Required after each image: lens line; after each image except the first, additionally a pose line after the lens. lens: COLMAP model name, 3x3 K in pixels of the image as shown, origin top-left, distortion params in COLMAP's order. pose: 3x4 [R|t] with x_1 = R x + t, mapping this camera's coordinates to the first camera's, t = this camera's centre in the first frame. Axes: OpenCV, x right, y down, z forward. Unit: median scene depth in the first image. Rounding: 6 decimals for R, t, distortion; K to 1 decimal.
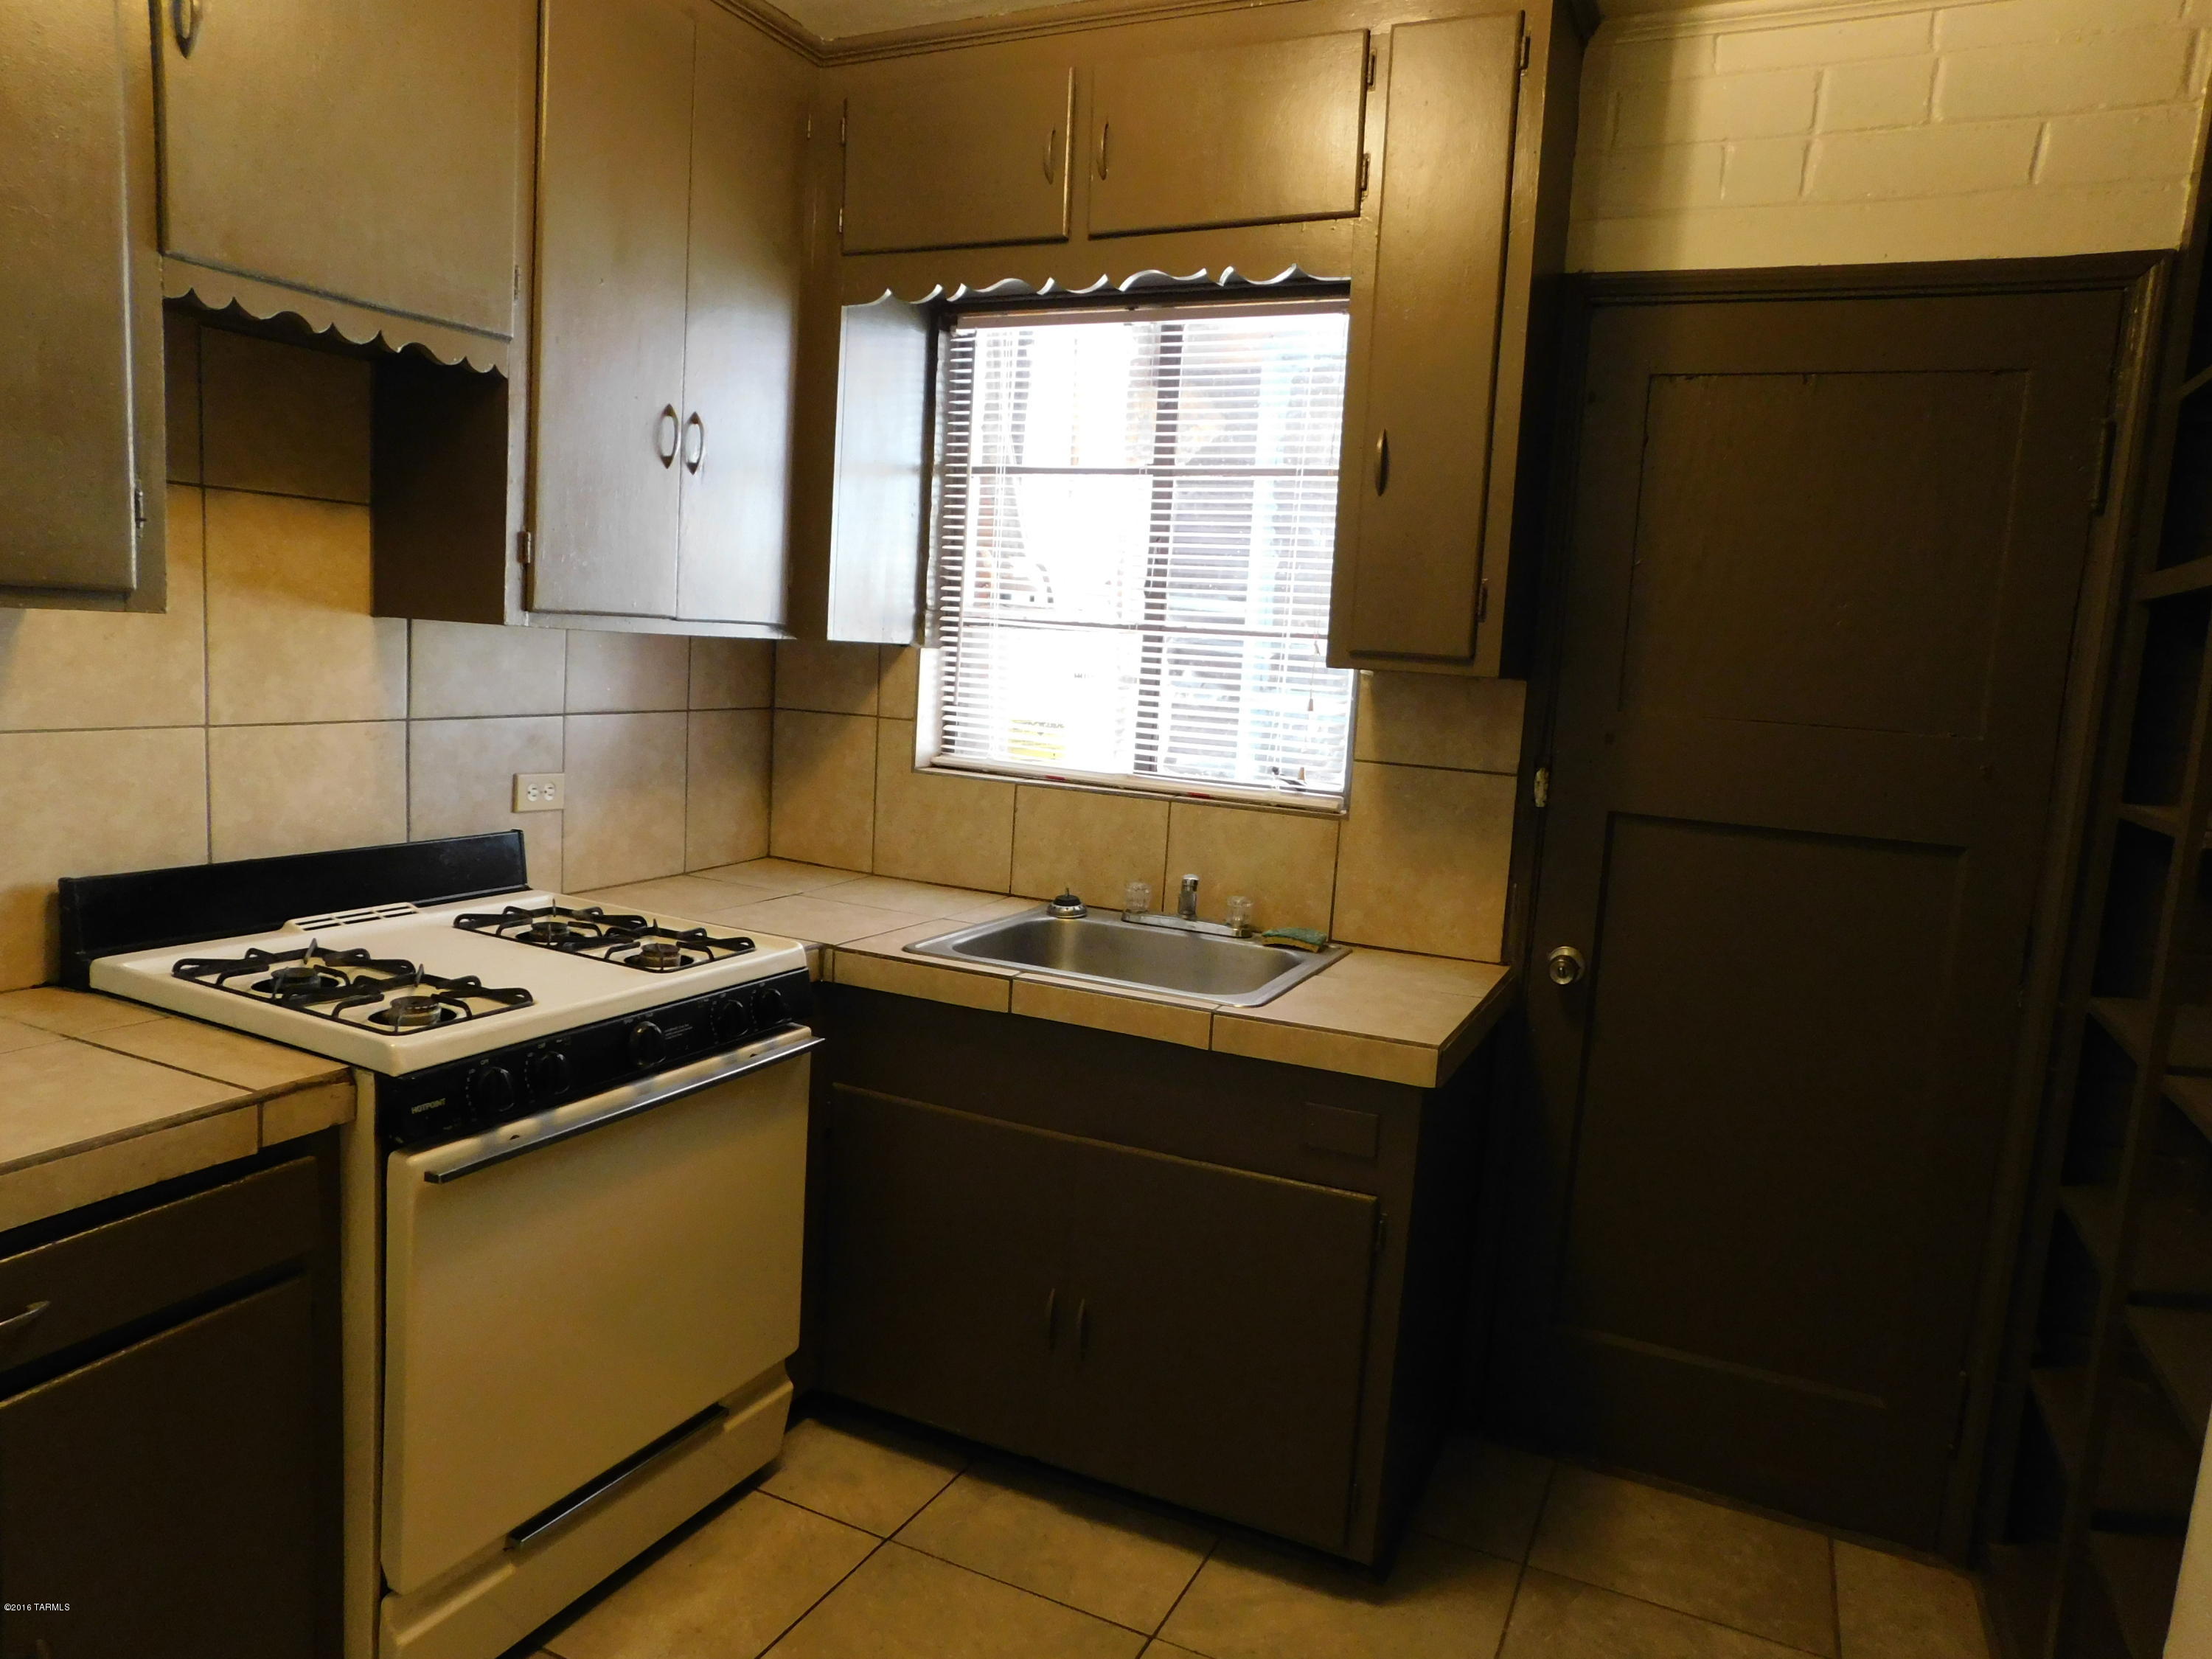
lens RADIAL K [[1451.5, 0, 1117.2], [0, 1451.5, 831.0], [0, 0, 1]] dist [-0.068209, 0.049908]
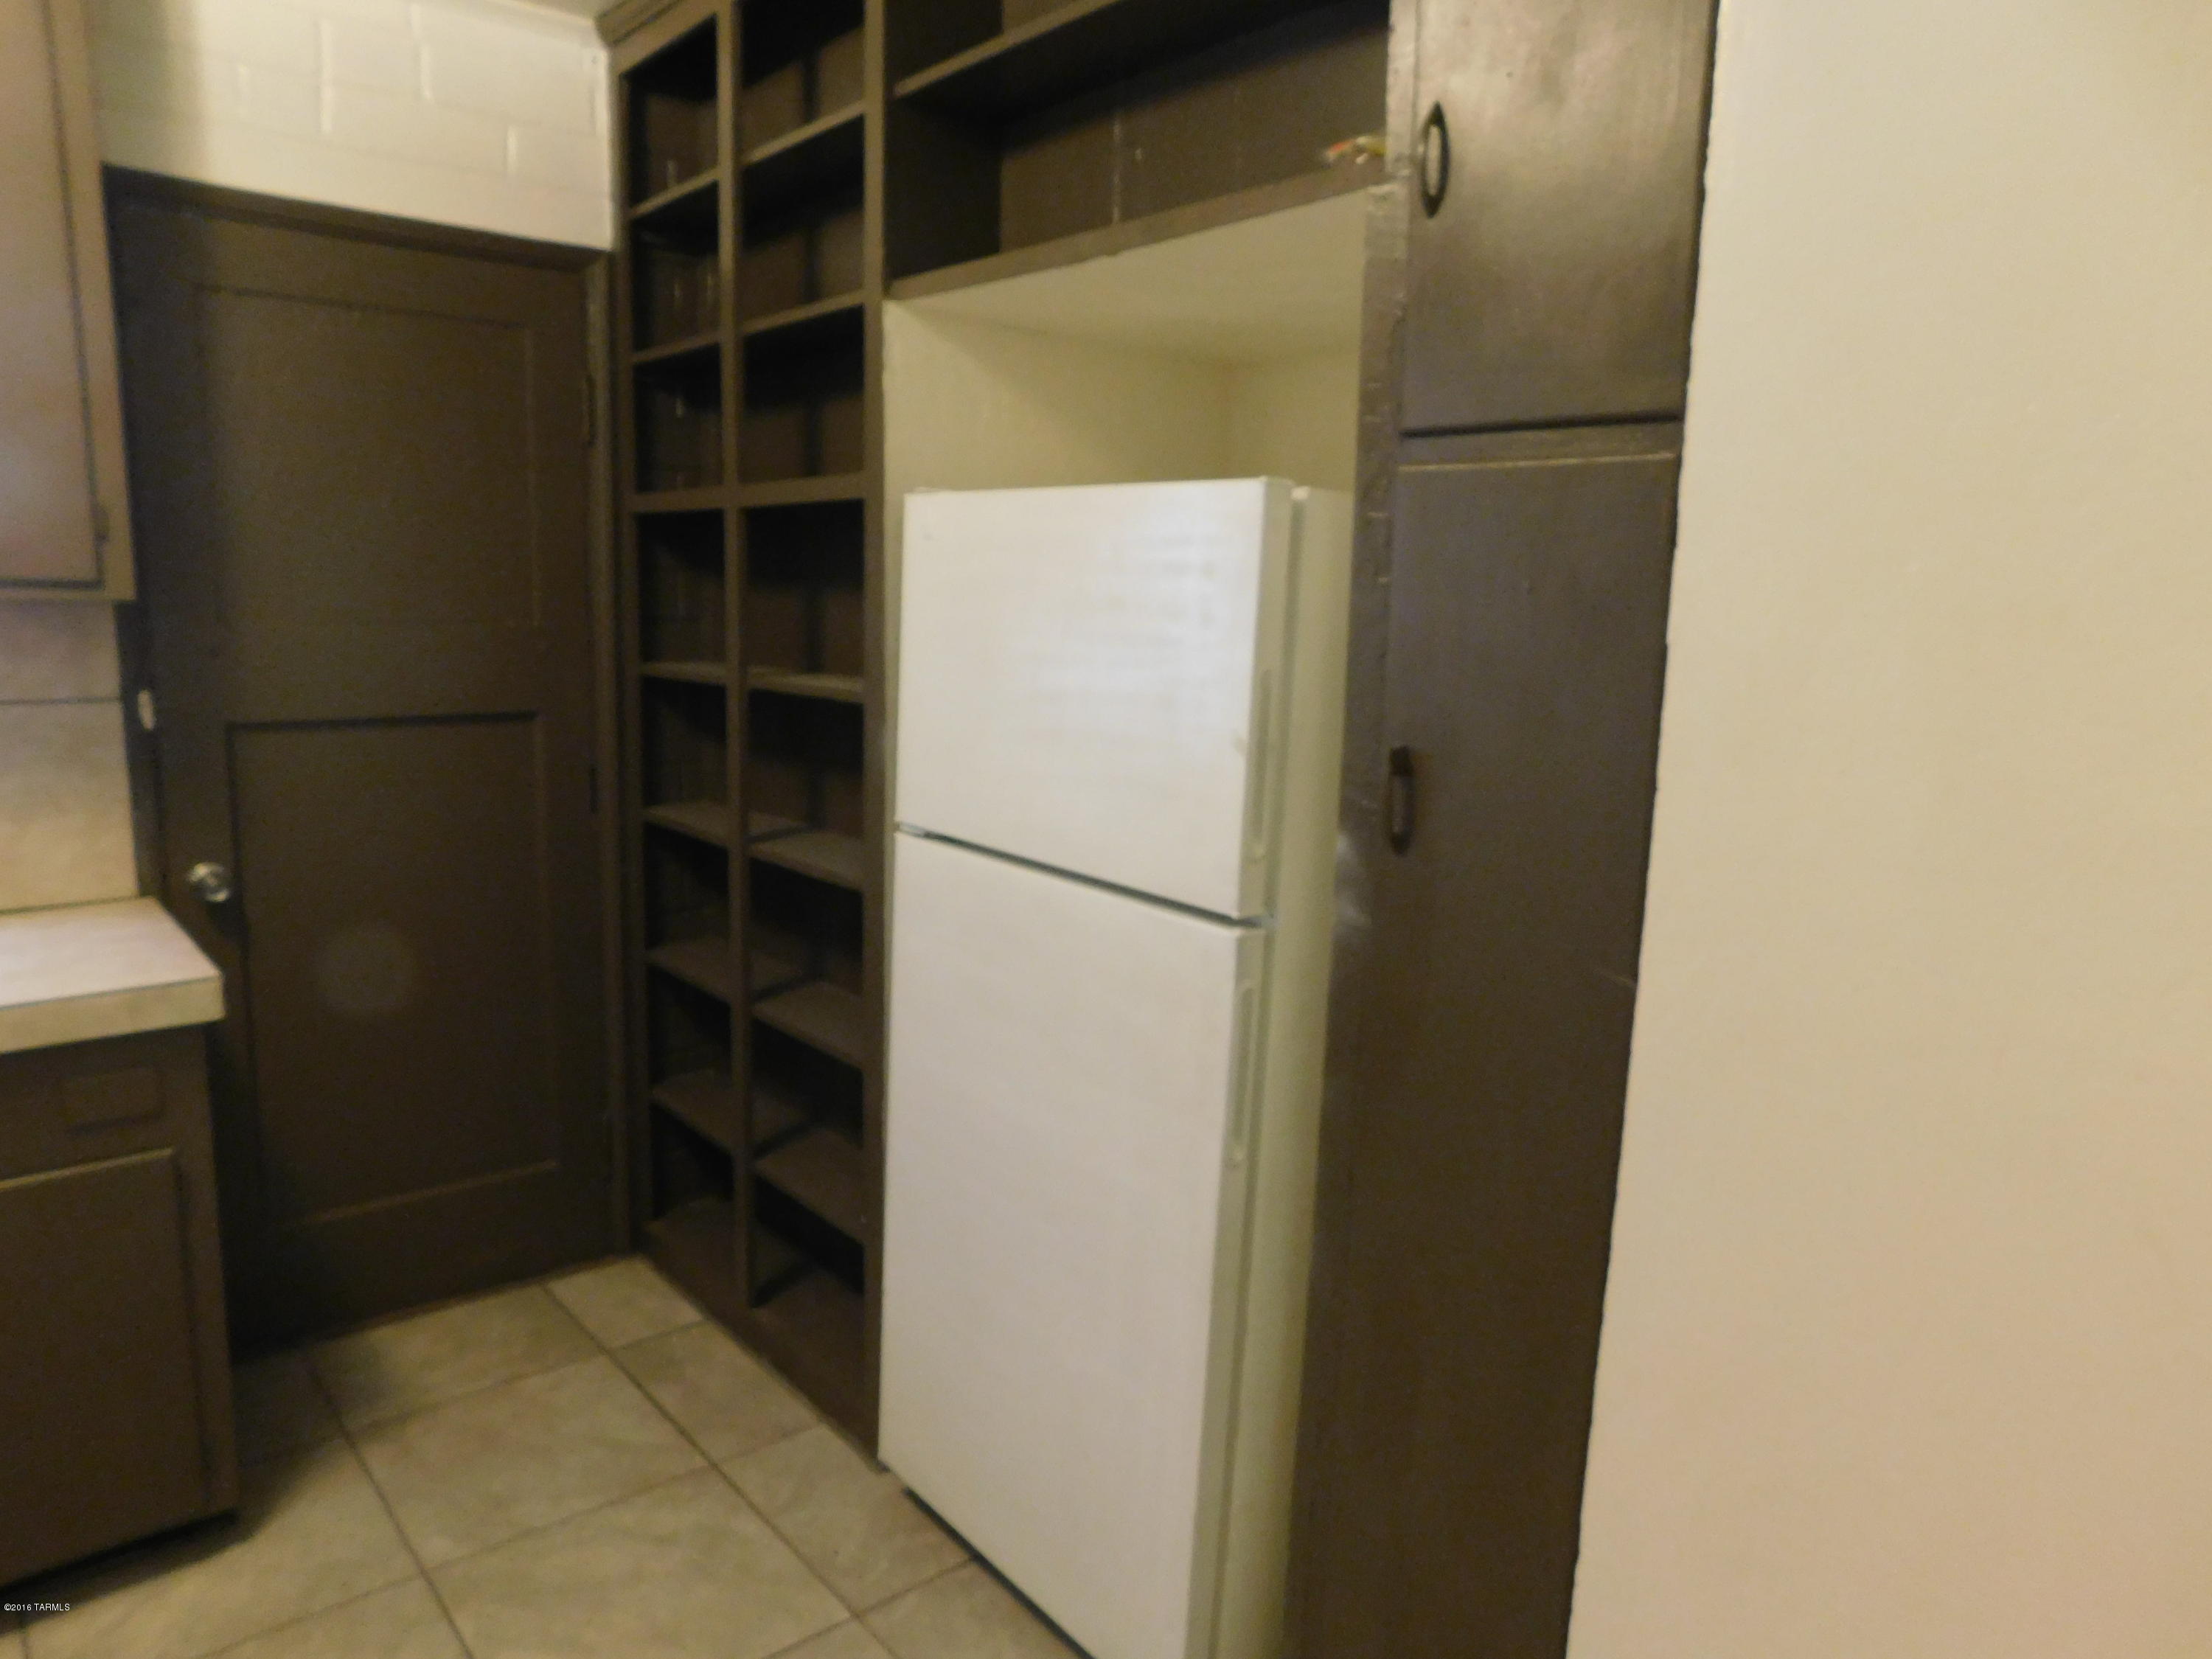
lens RADIAL K [[1451.5, 0, 1095.0], [0, 1451.5, 826.5], [0, 0, 1]] dist [-0.068209, 0.049908]
pose [[0.416843, -0.196369, 0.887514, -0.333714], [0.118046, 0.979812, 0.161347, -0.035047], [-0.901281, 0.037511, 0.431609, 0.019589]]
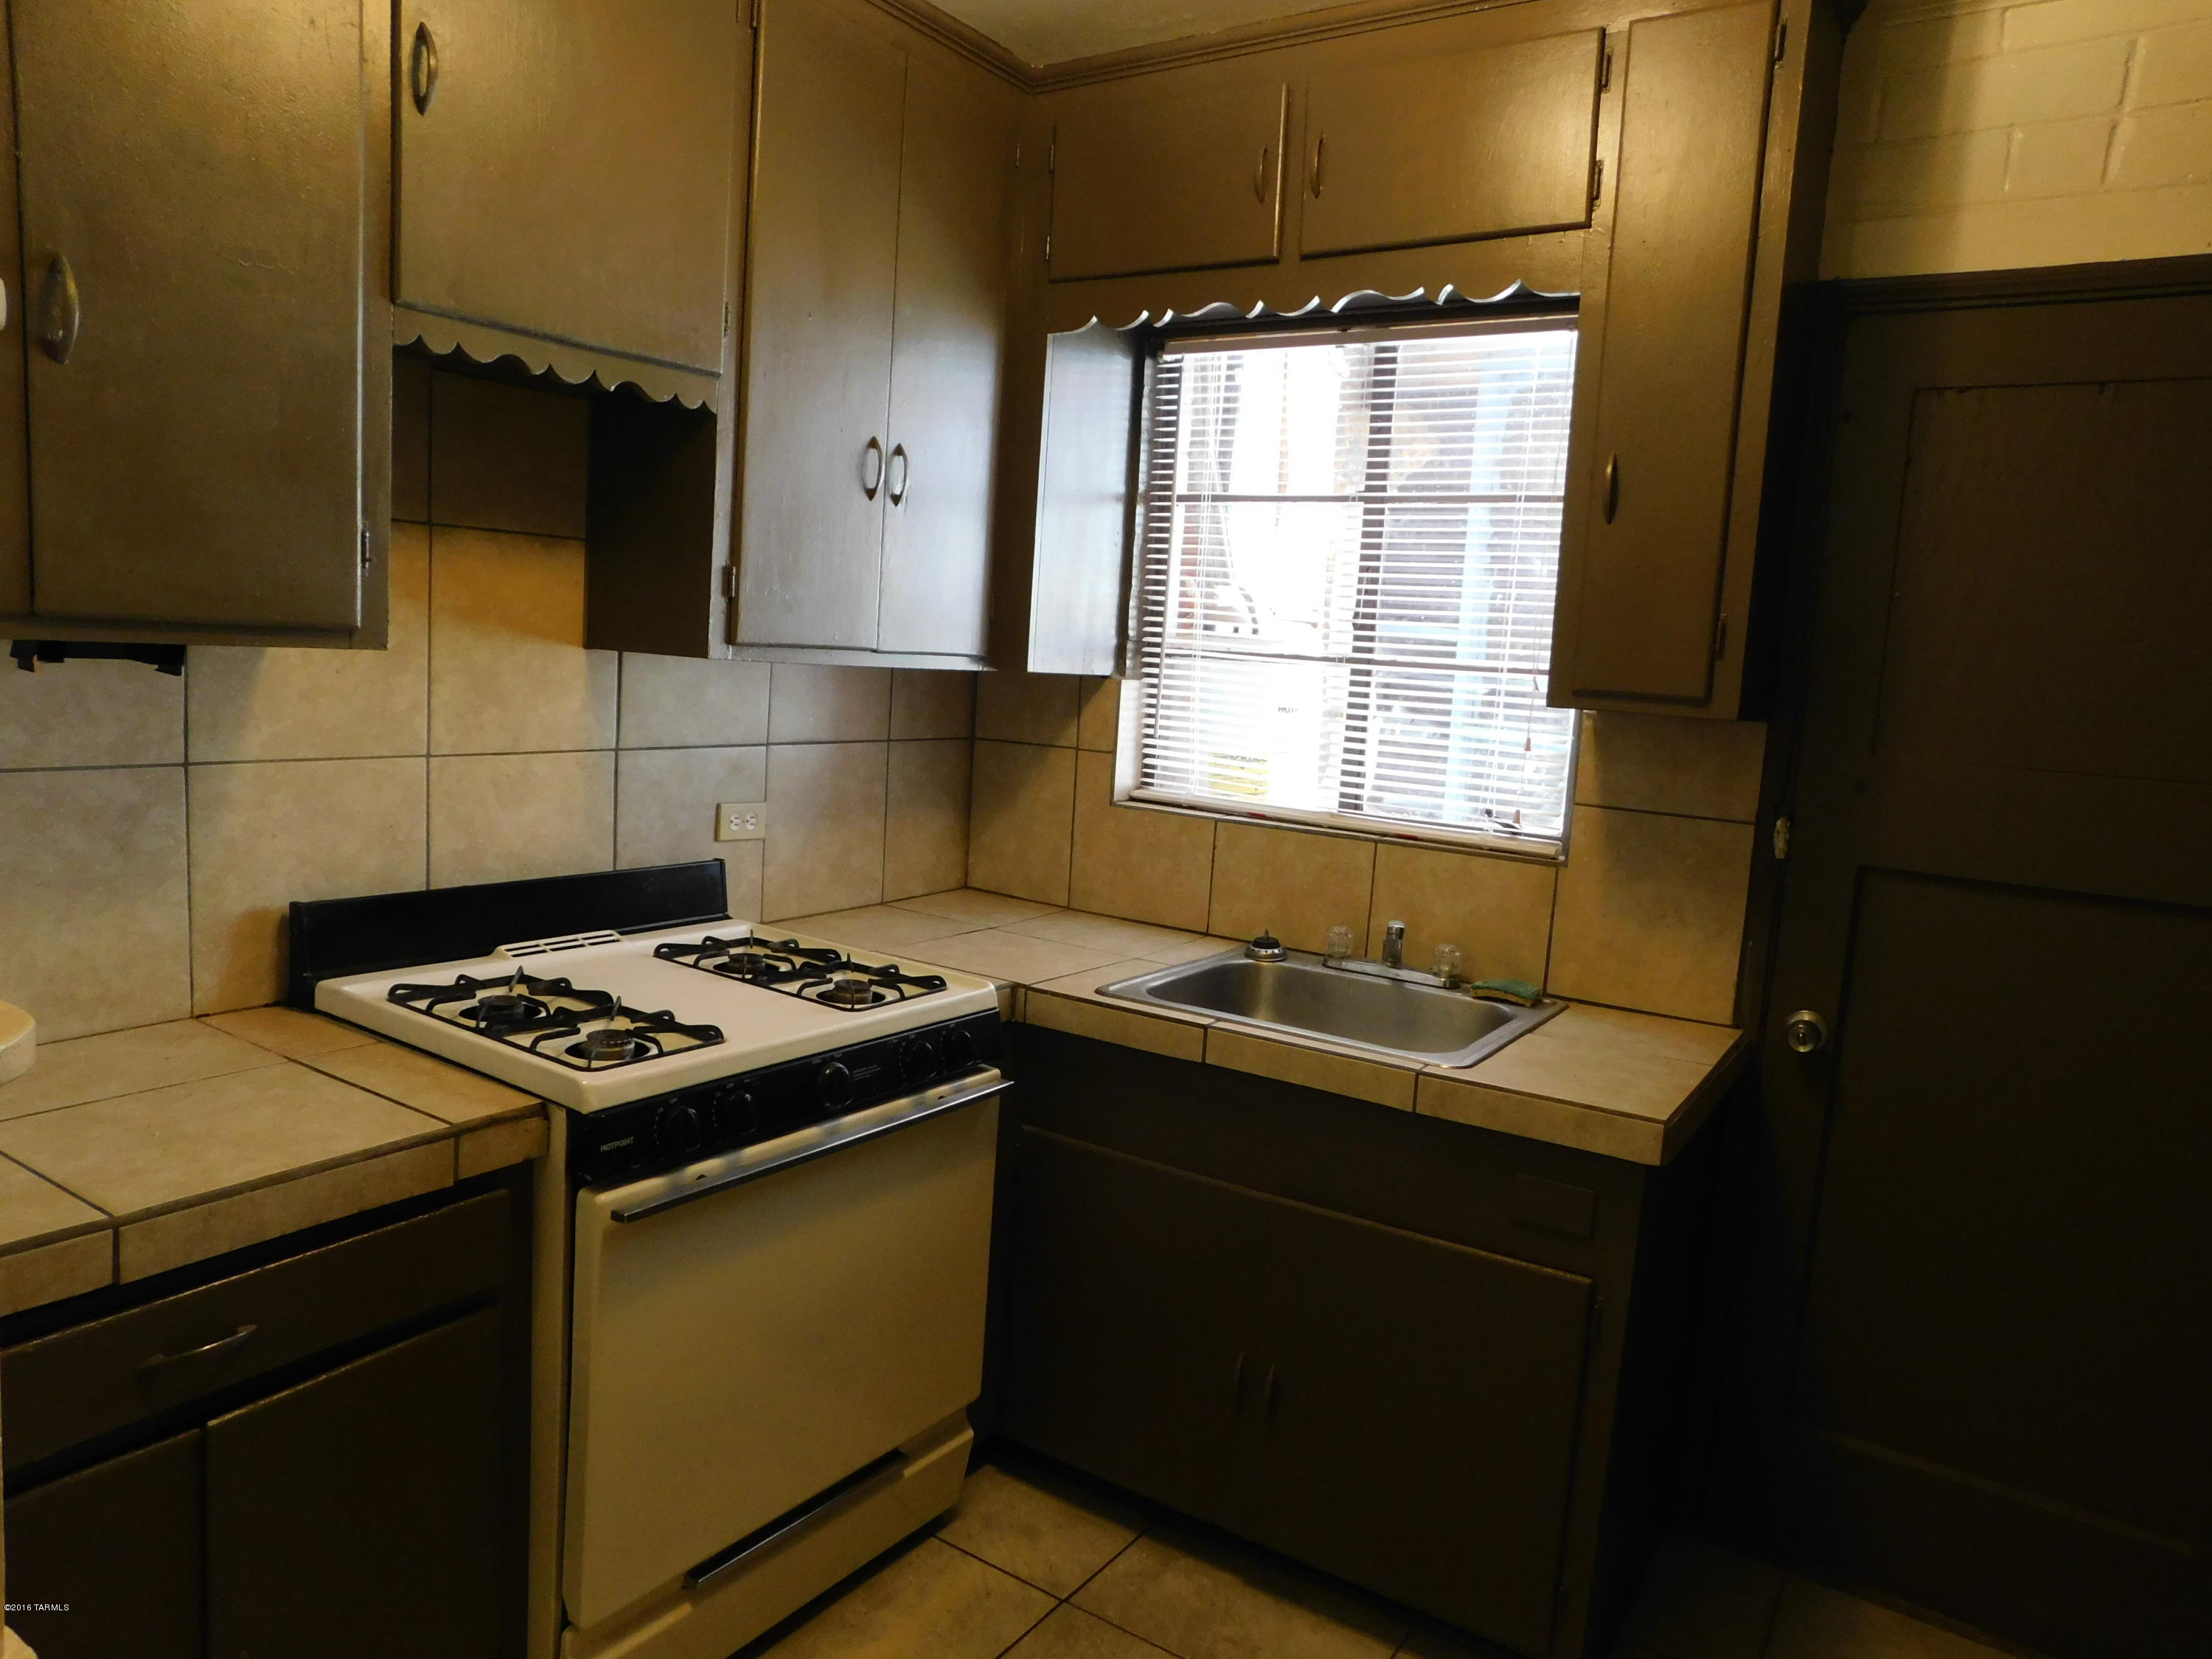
lens RADIAL K [[1451.5, 0, 1119.9], [0, 1451.5, 833.6], [0, 0, 1]] dist [-0.068209, 0.049908]
pose [[0.990507, 0.019778, -0.136034, -0.001360], [-0.021426, 0.999714, -0.010659, -0.015275], [0.135784, 0.013473, 0.990647, 0.036539]]
